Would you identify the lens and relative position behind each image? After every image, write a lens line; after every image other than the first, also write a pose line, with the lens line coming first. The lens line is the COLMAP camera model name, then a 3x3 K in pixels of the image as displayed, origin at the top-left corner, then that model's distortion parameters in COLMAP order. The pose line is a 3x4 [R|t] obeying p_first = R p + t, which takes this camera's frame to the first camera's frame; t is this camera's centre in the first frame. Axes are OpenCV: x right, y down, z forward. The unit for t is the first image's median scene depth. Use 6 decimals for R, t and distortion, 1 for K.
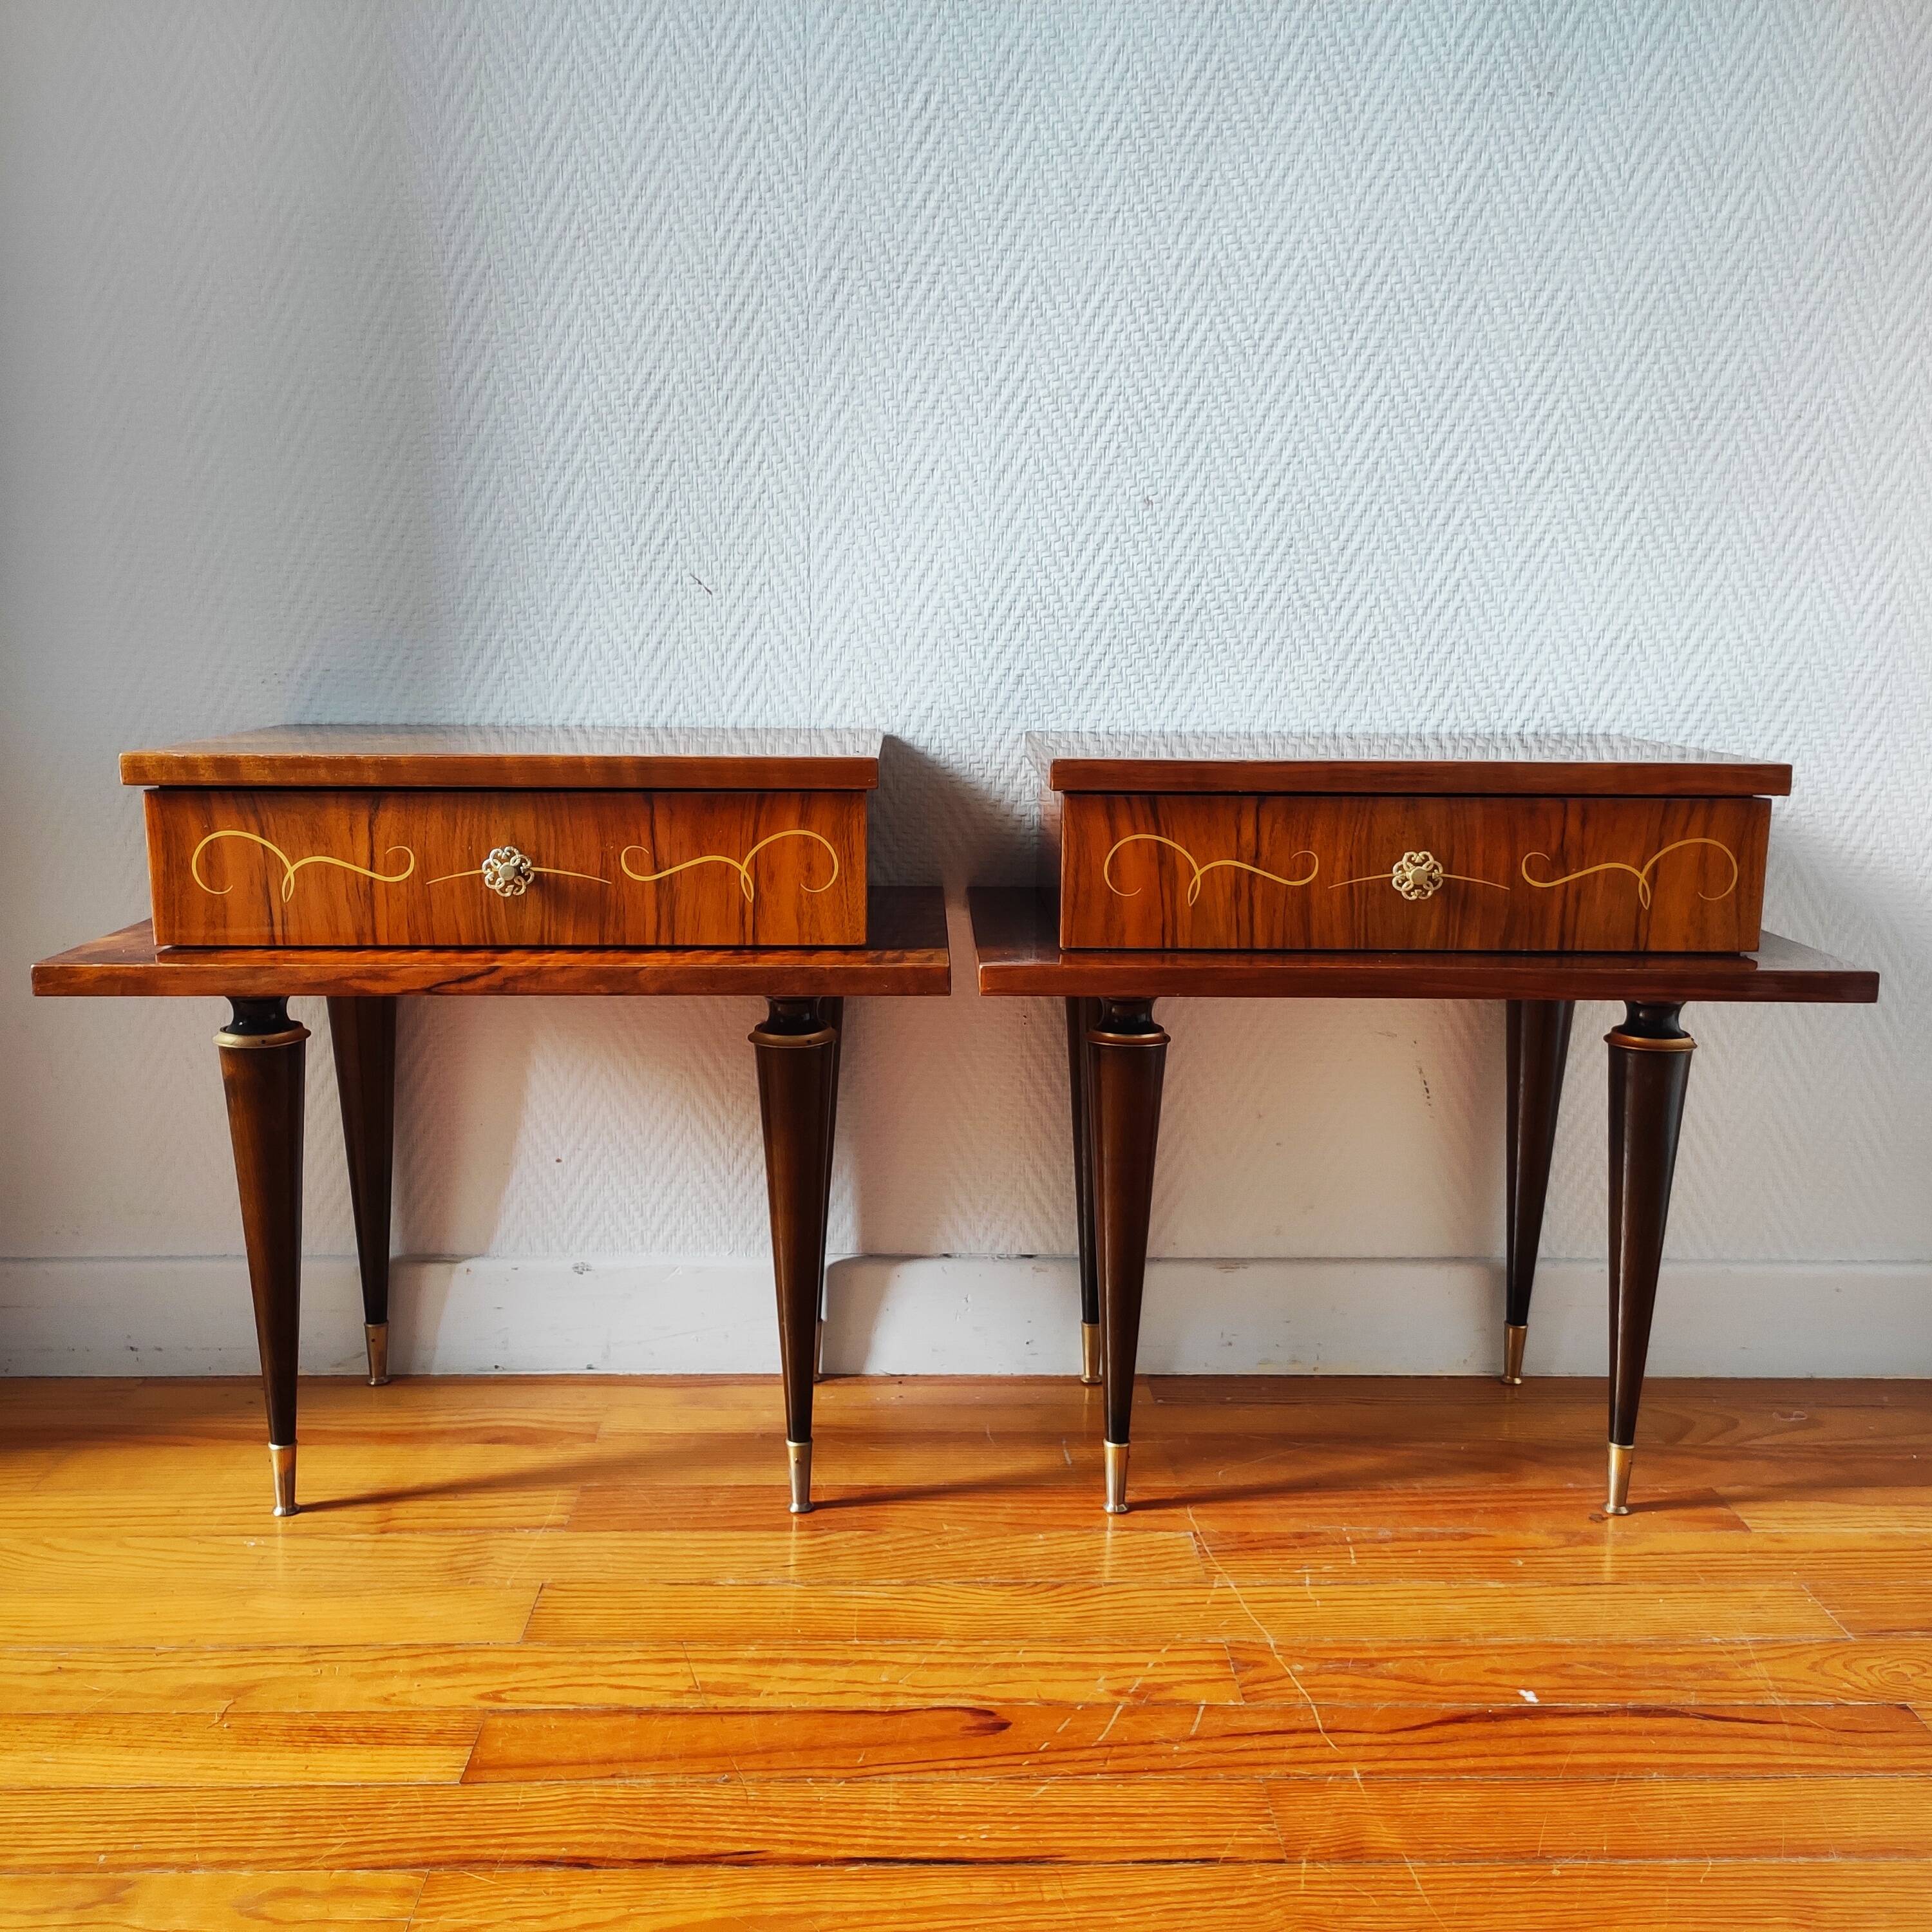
lens RADIAL K [[1929.5, 0, 966.9], [0, 1929.5, 963.6], [0, 0, 1]] dist [0.038670, 0.000000]
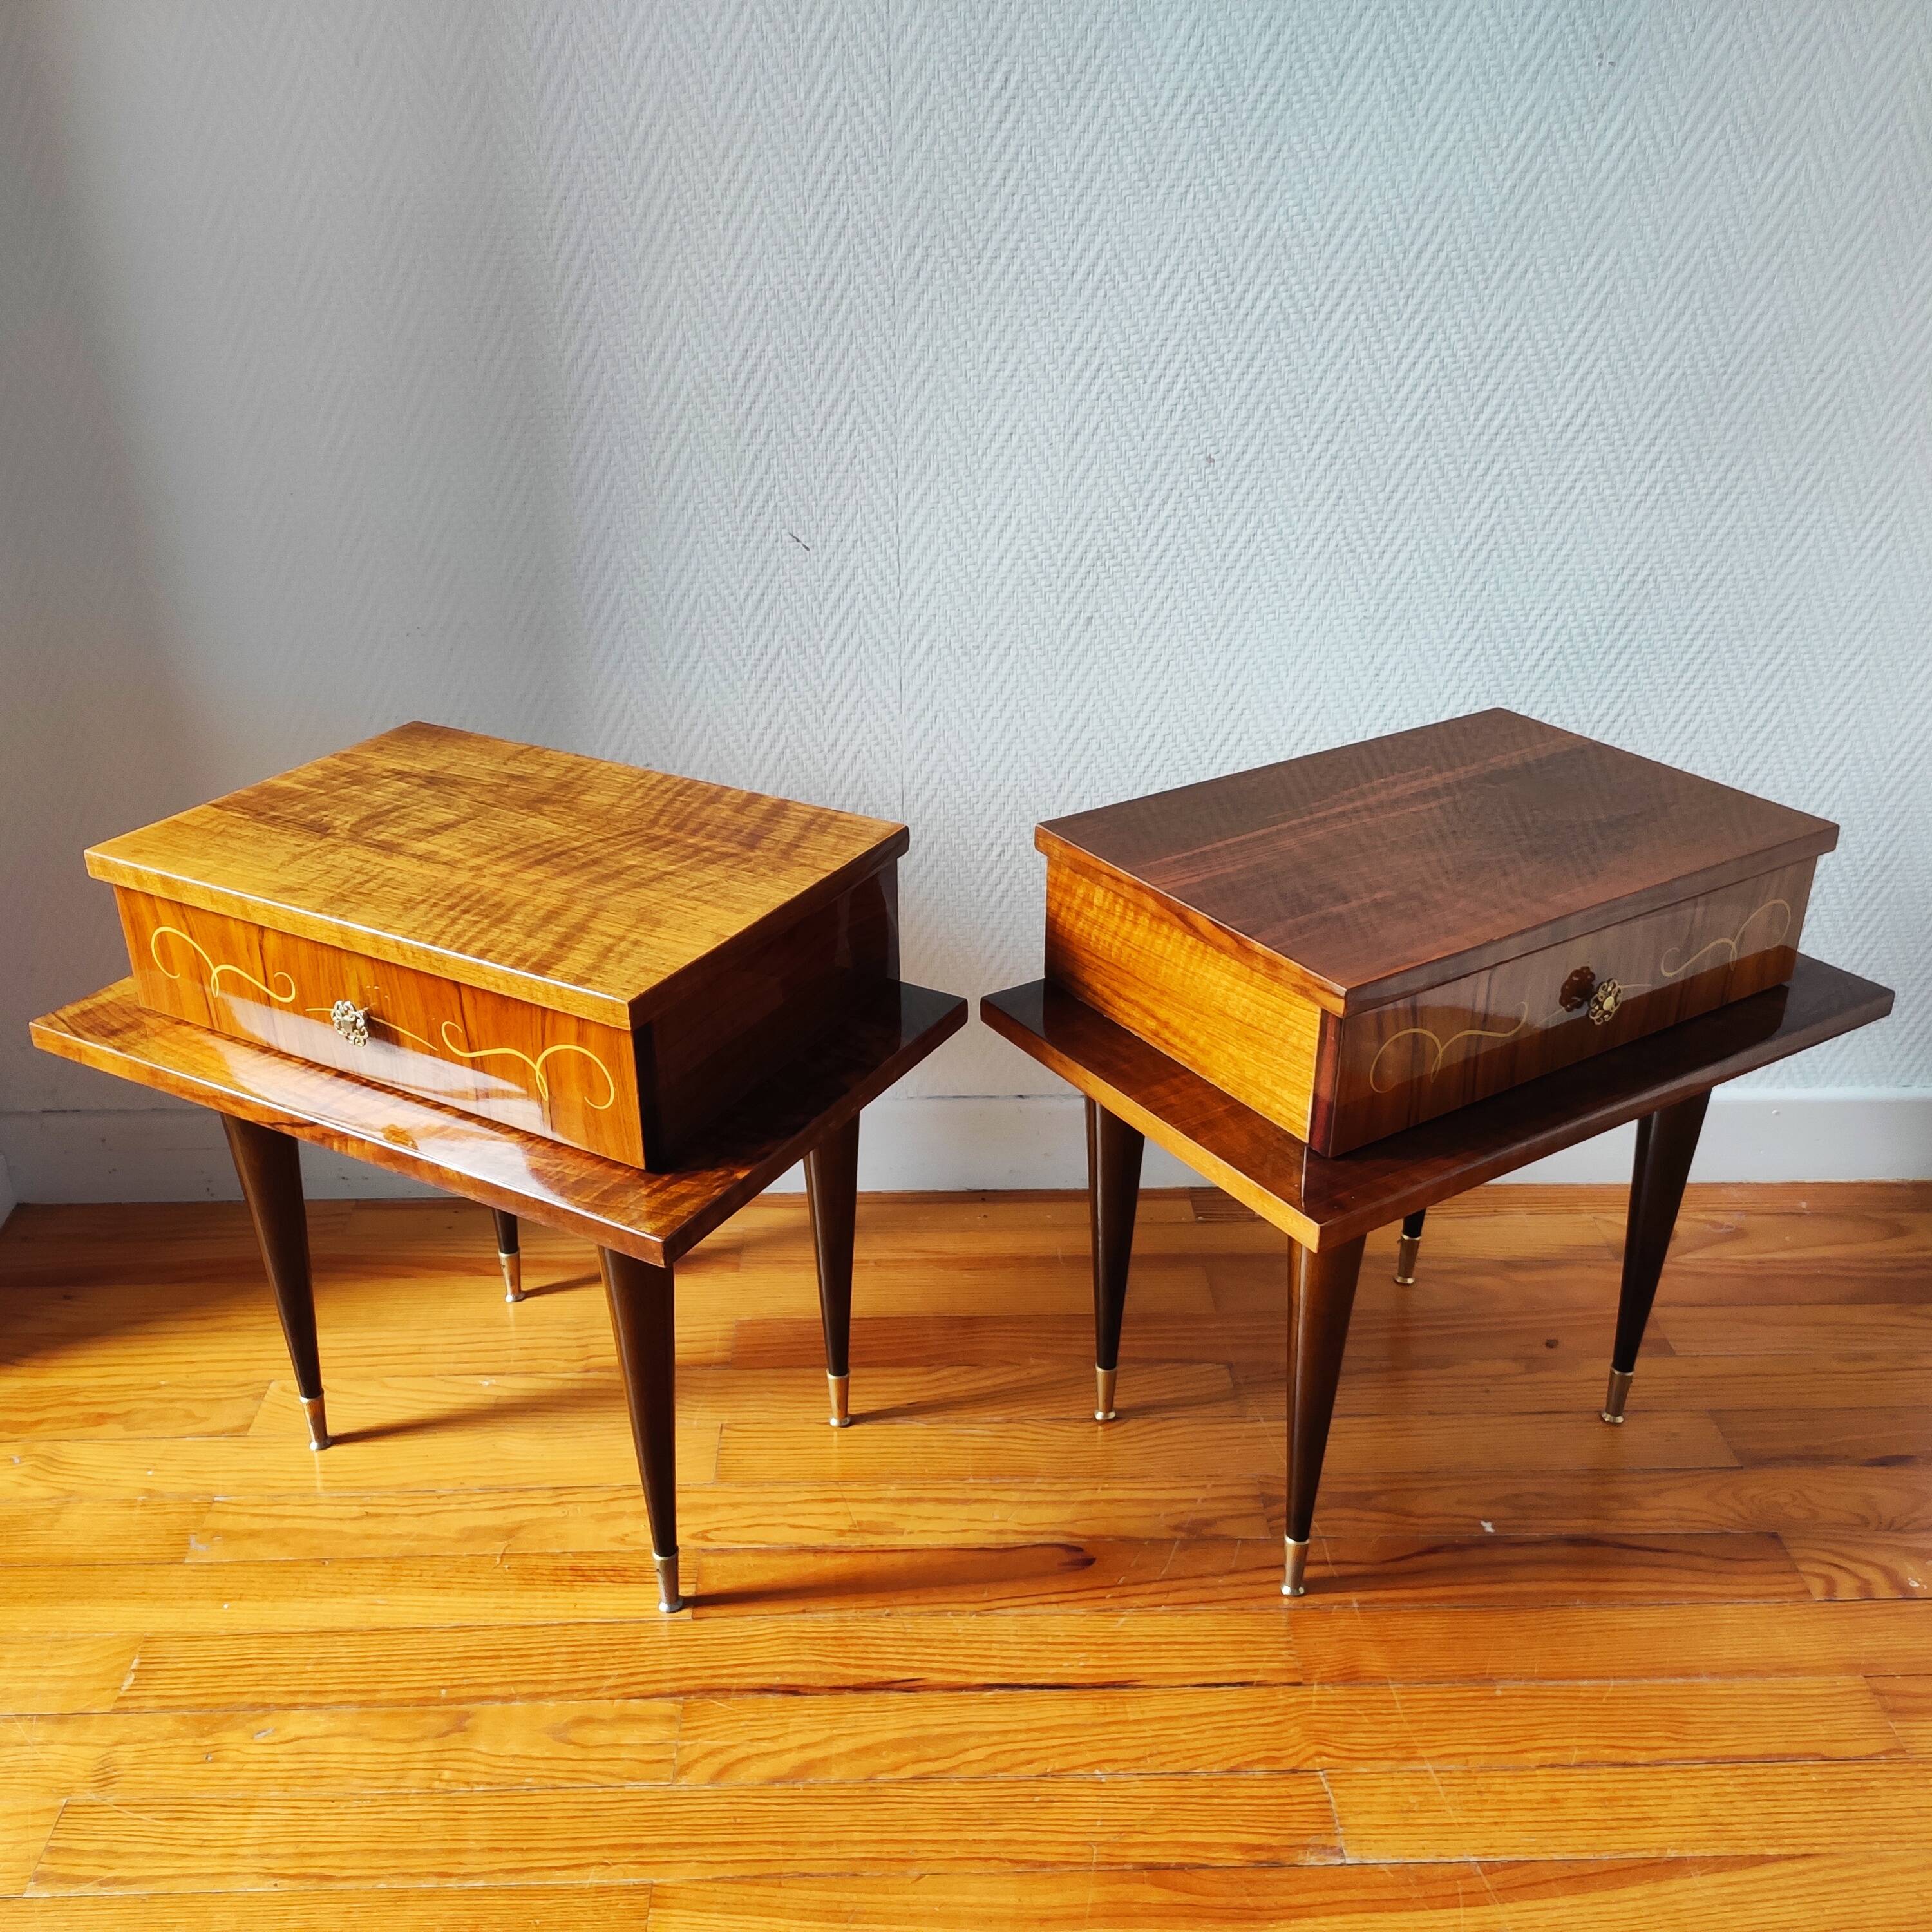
lens RADIAL K [[1929.5, 0, 966.8], [0, 1929.5, 969.2], [0, 0, 1]] dist [0.038670, 0.000000]
pose [[0.999945, -0.010231, -0.002510, -0.042940], [0.010526, 0.961077, 0.276081, -0.268505], [-0.000412, -0.276092, 0.961131, -0.119176]]
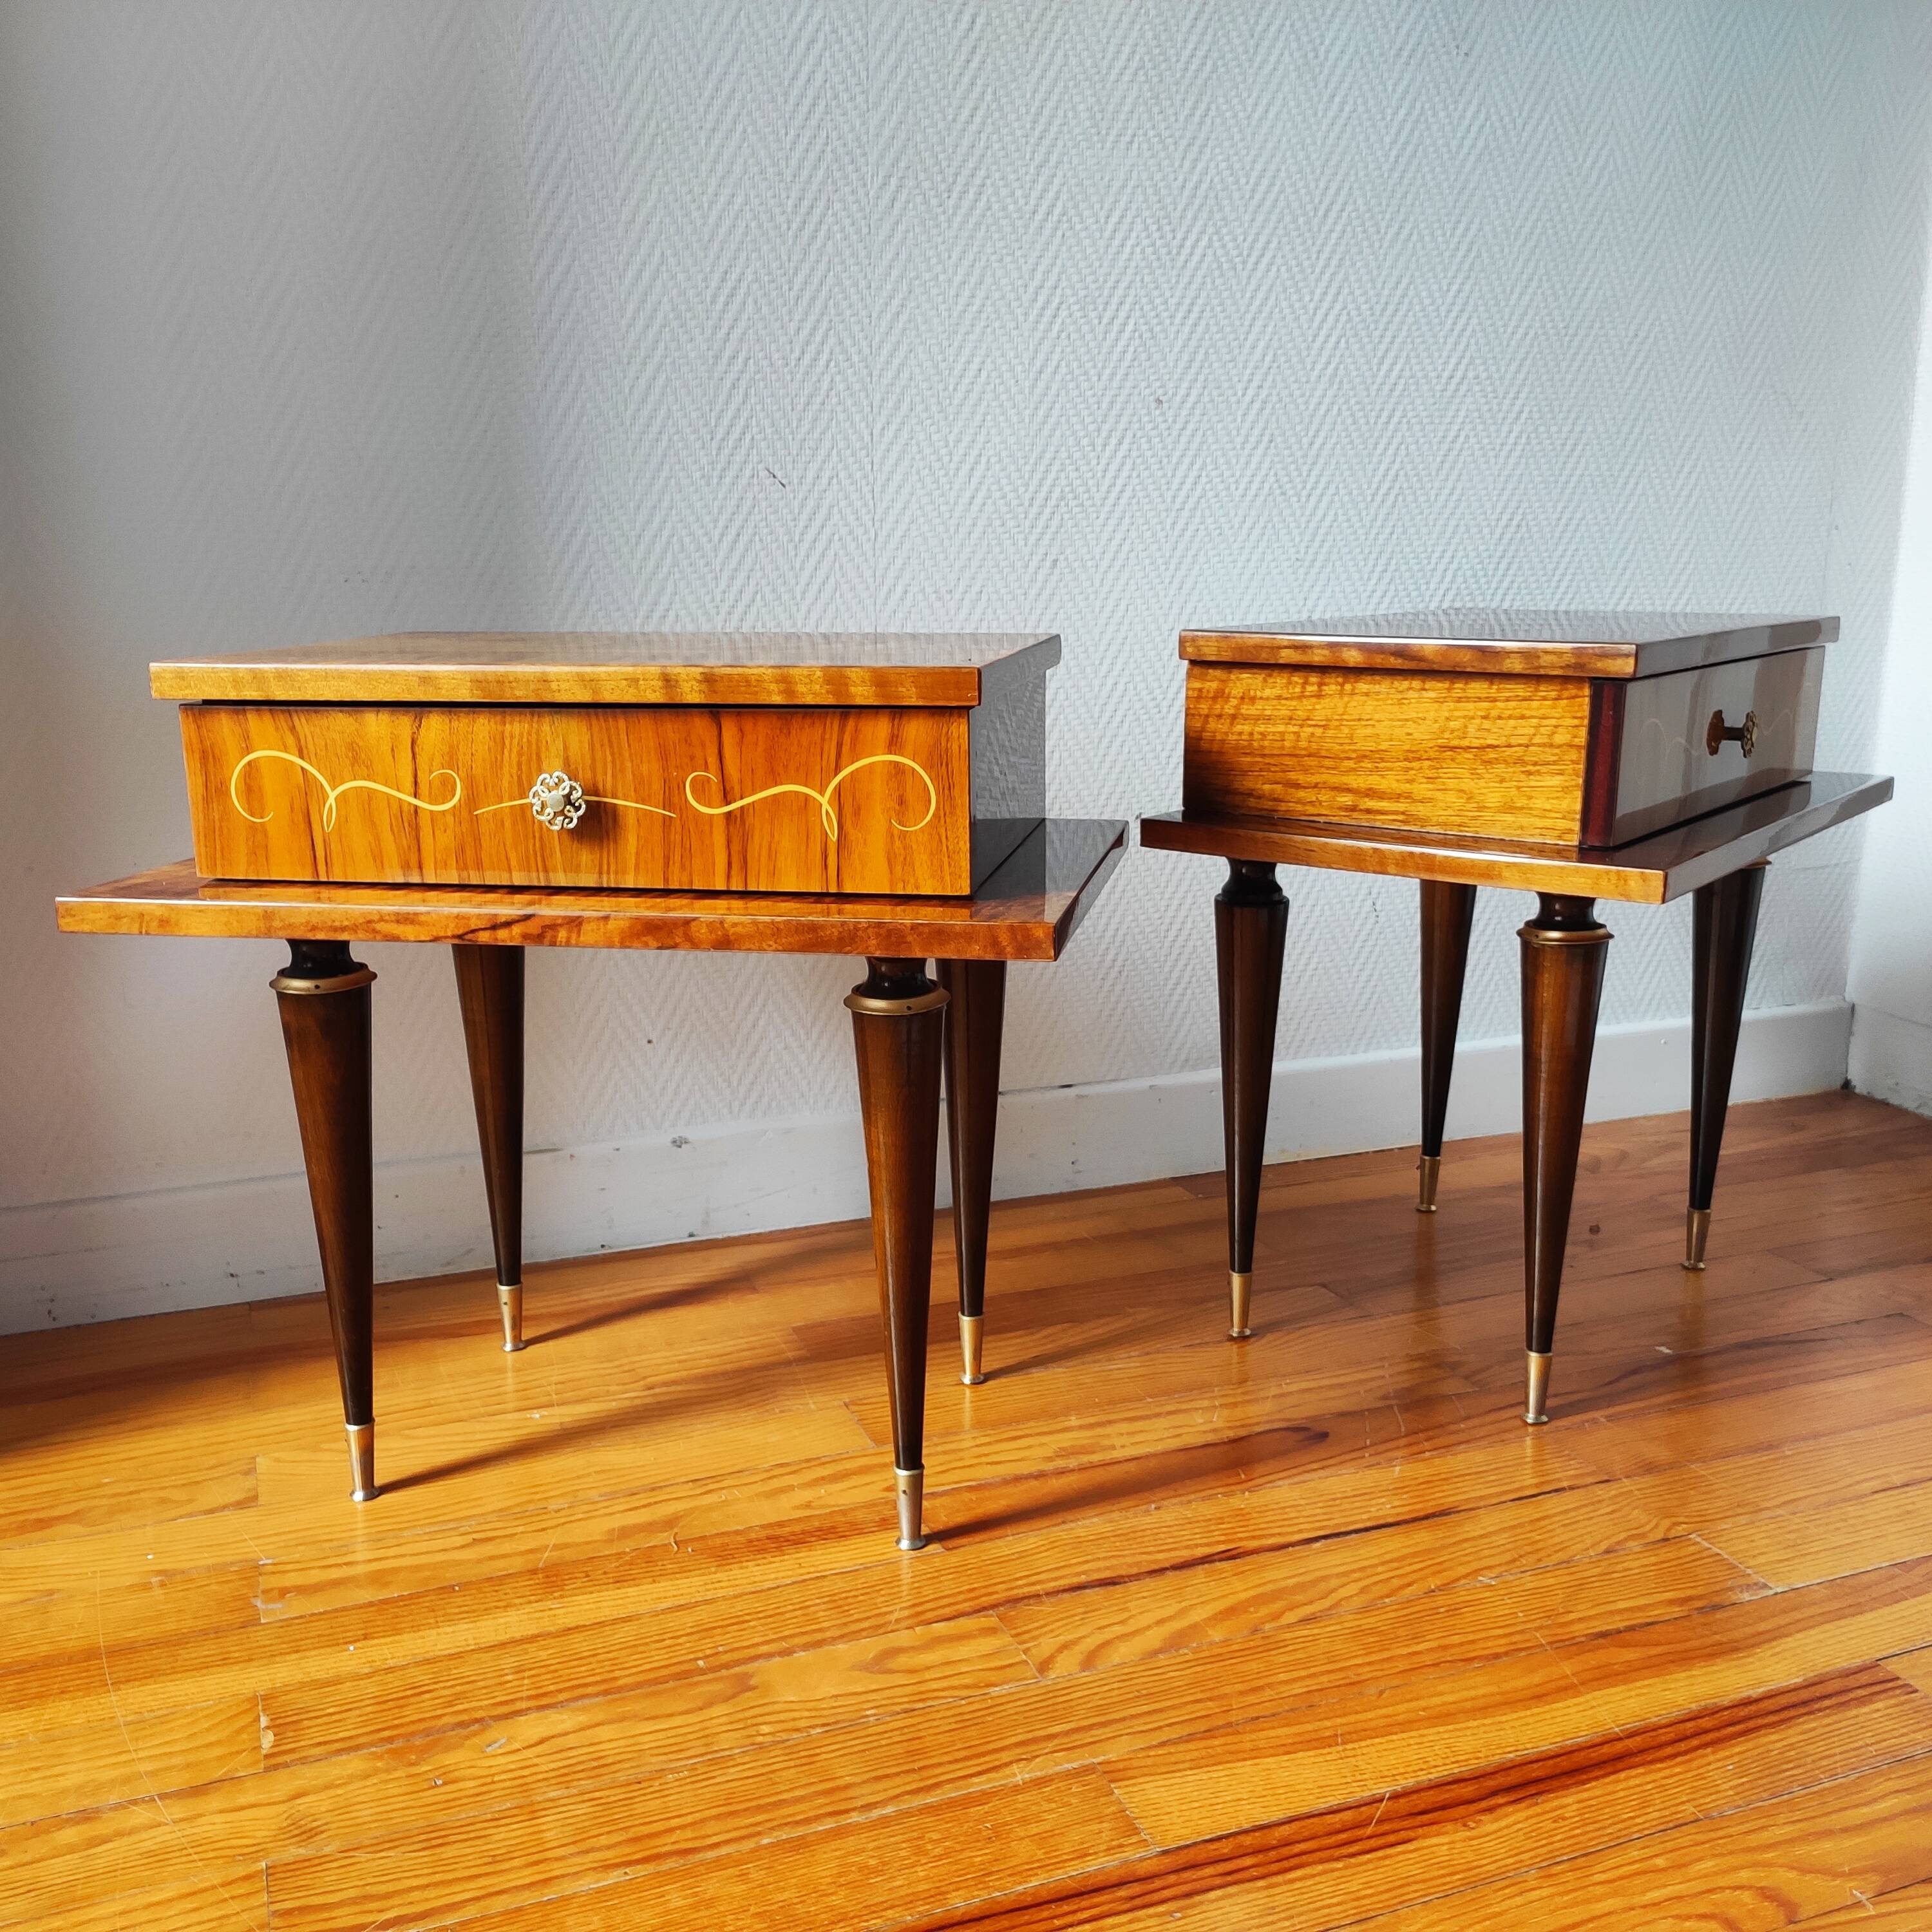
lens RADIAL K [[1929.5, 0, 969.7], [0, 1929.5, 970.5], [0, 0, 1]] dist [0.038670, 0.000000]
pose [[0.942083, -0.087458, 0.323777, -0.407288], [0.071039, 0.995532, 0.062211, 0.012376], [-0.327771, -0.035607, 0.944086, -0.036497]]
